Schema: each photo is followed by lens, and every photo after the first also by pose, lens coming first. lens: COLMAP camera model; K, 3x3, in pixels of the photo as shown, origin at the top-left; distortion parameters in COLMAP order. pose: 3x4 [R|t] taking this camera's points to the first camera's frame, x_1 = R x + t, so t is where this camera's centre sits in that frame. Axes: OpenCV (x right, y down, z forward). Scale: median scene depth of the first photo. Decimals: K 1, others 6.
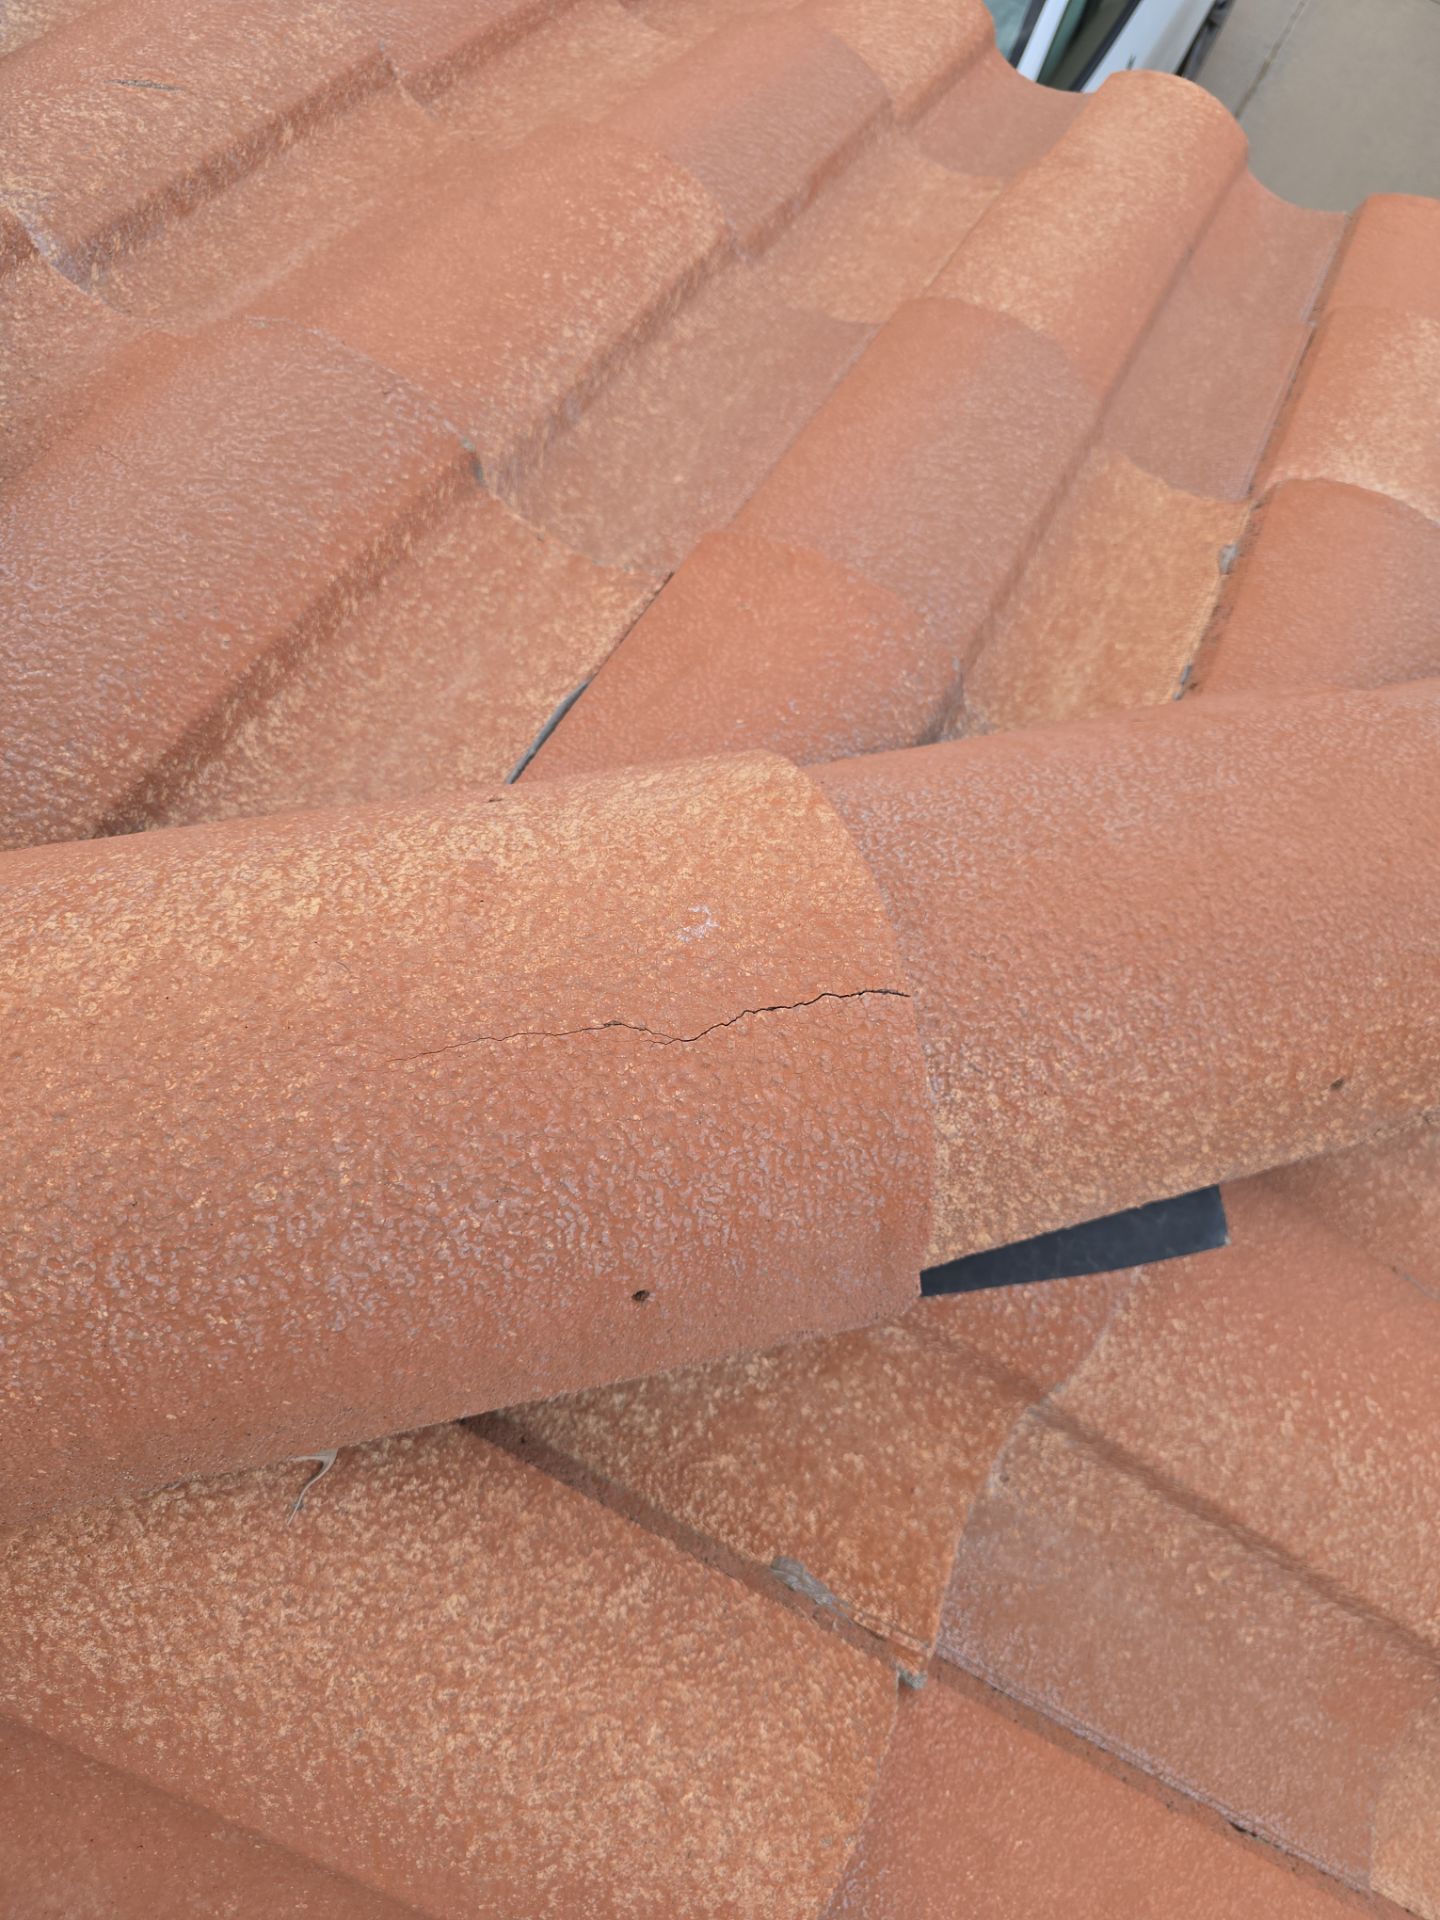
lens RADIAL K [[1313.9, 0, 720.0], [0, 1313.9, 960.0], [0, 0, 1]] dist [0.002187, 0.001773]
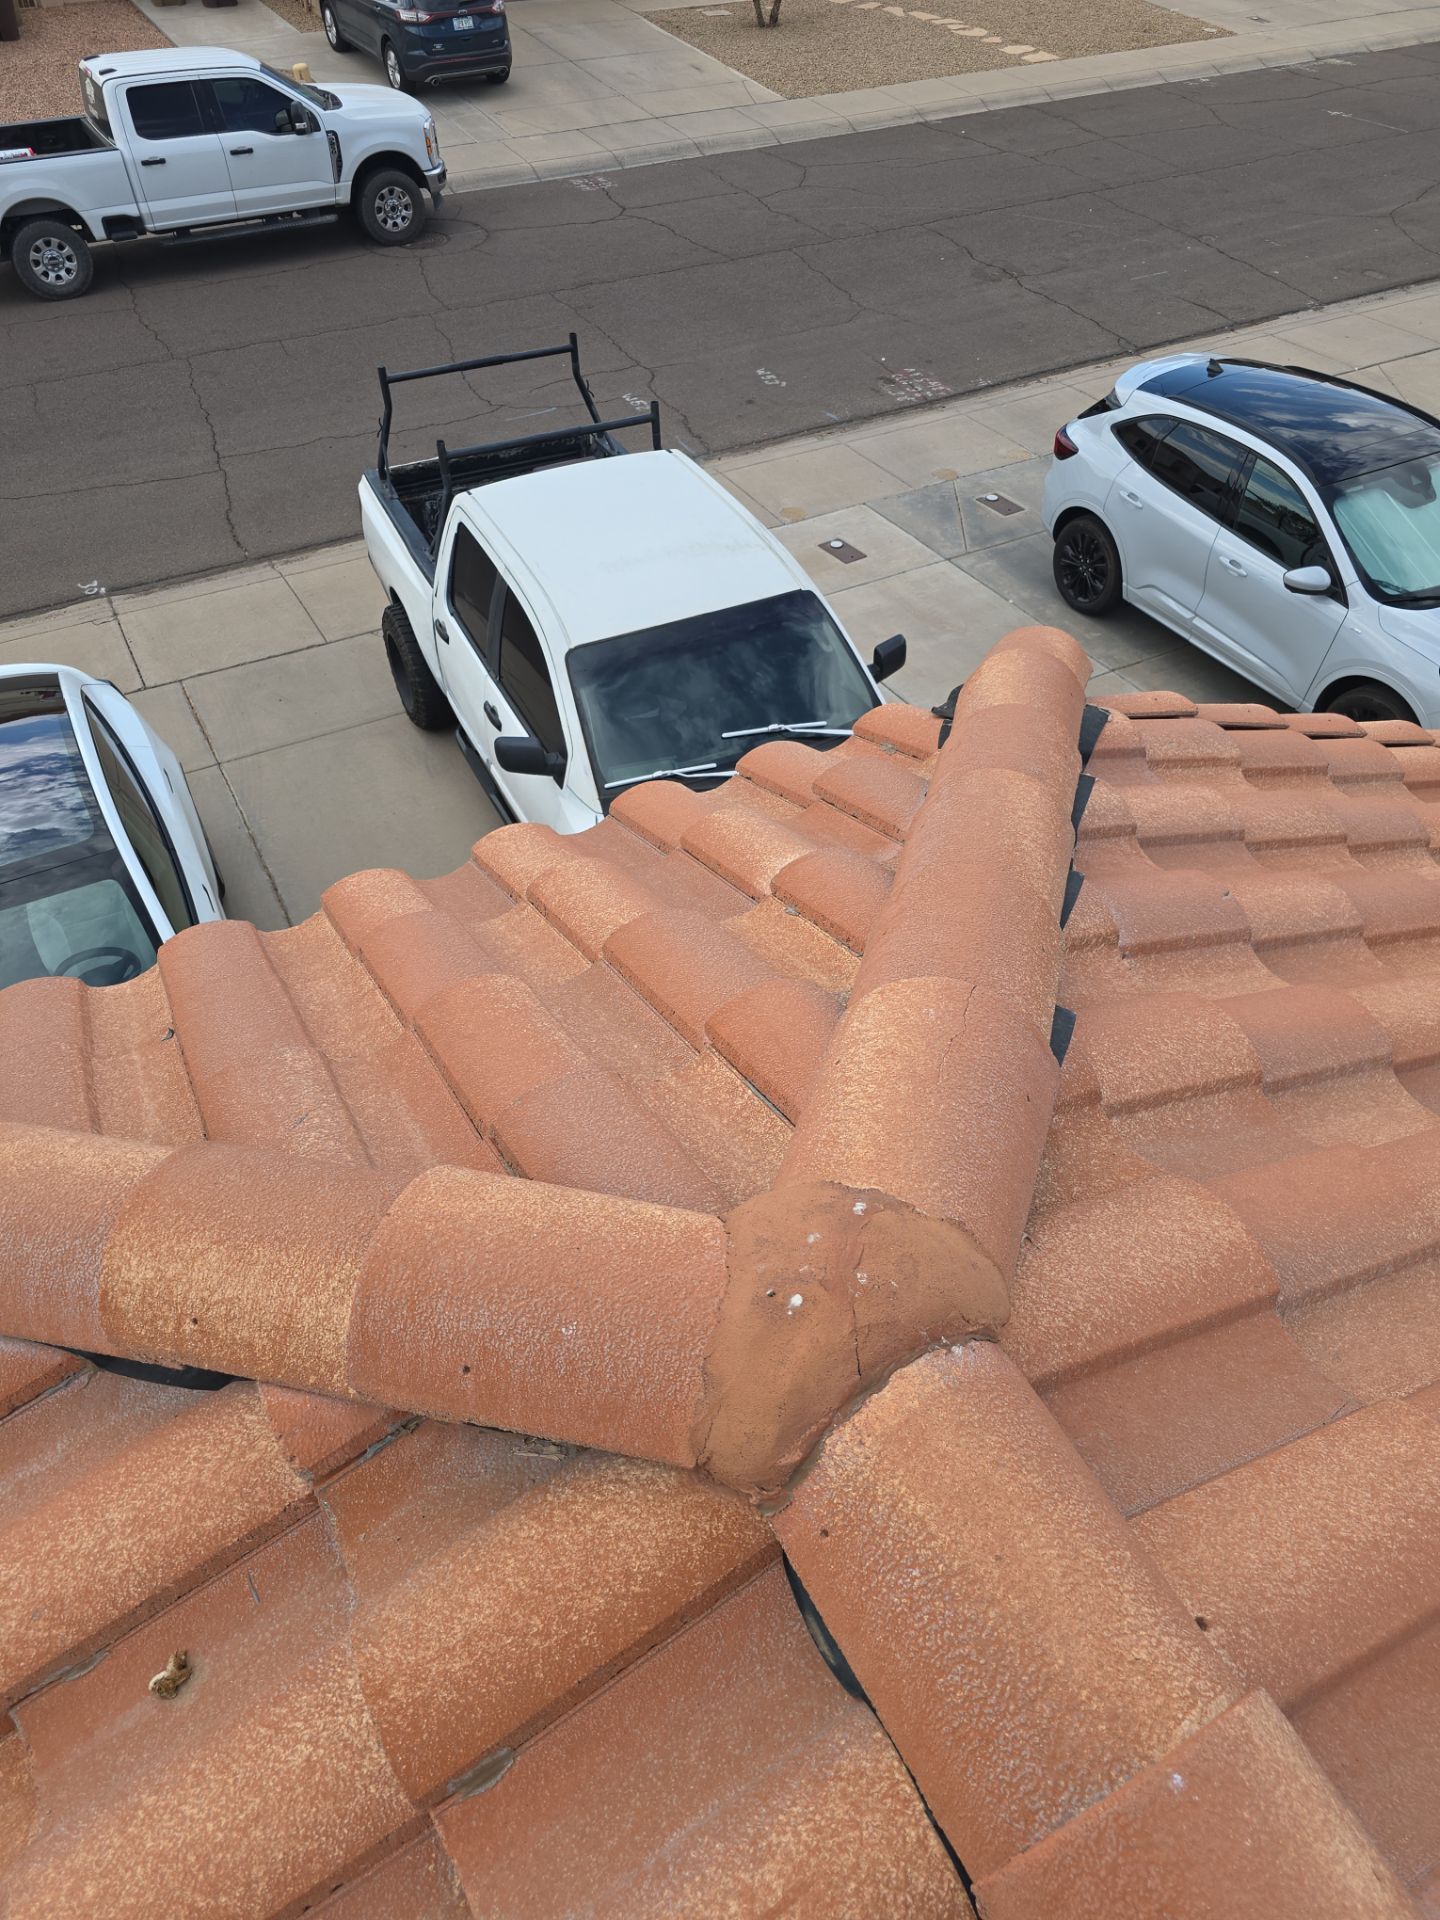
lens RADIAL K [[1305.5, 0, 712.2], [0, 1305.5, 949.2], [0, 0, 1]] dist [0.057758, -0.033875]
pose [[0.544713, -0.621672, 0.562860, -1.331506], [0.813227, 0.555489, -0.173478, 0.004060], [-0.204816, 0.552229, 0.808142, -0.991286]]
